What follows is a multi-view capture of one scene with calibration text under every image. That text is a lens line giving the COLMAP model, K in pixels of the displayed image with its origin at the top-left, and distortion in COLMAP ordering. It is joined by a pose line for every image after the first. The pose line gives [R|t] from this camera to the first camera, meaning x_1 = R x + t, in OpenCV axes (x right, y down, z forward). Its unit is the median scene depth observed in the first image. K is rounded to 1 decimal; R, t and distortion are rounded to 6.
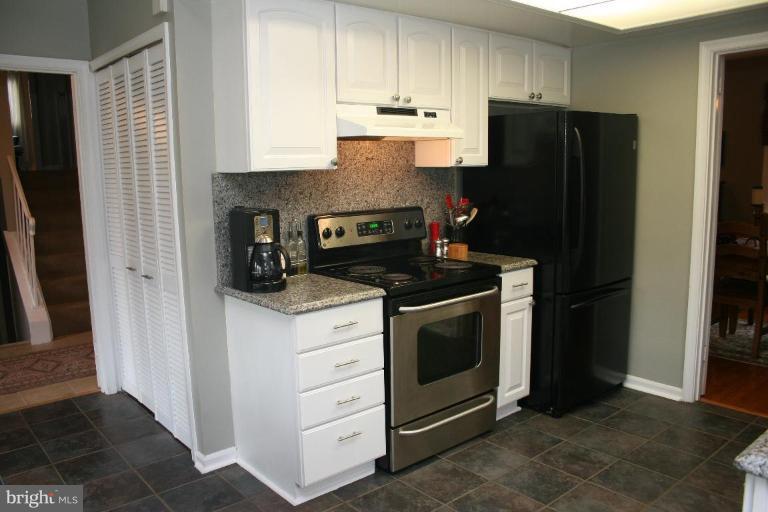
lens RADIAL K [[621.6, 0, 381.5], [0, 621.6, 272.1], [0, 0, 1]] dist [-0.145752, 0.127626]
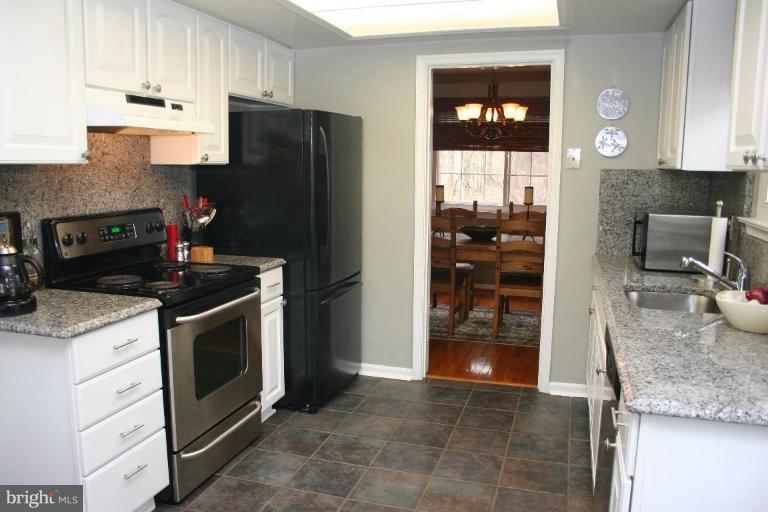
lens RADIAL K [[621.6, 0, 381.5], [0, 621.6, 272.1], [0, 0, 1]] dist [-0.145752, 0.127626]
pose [[0.848551, -0.063668, 0.525269, -0.153839], [0.066795, 0.997682, 0.013025, -0.001183], [-0.524880, 0.024033, 0.850837, 0.074022]]
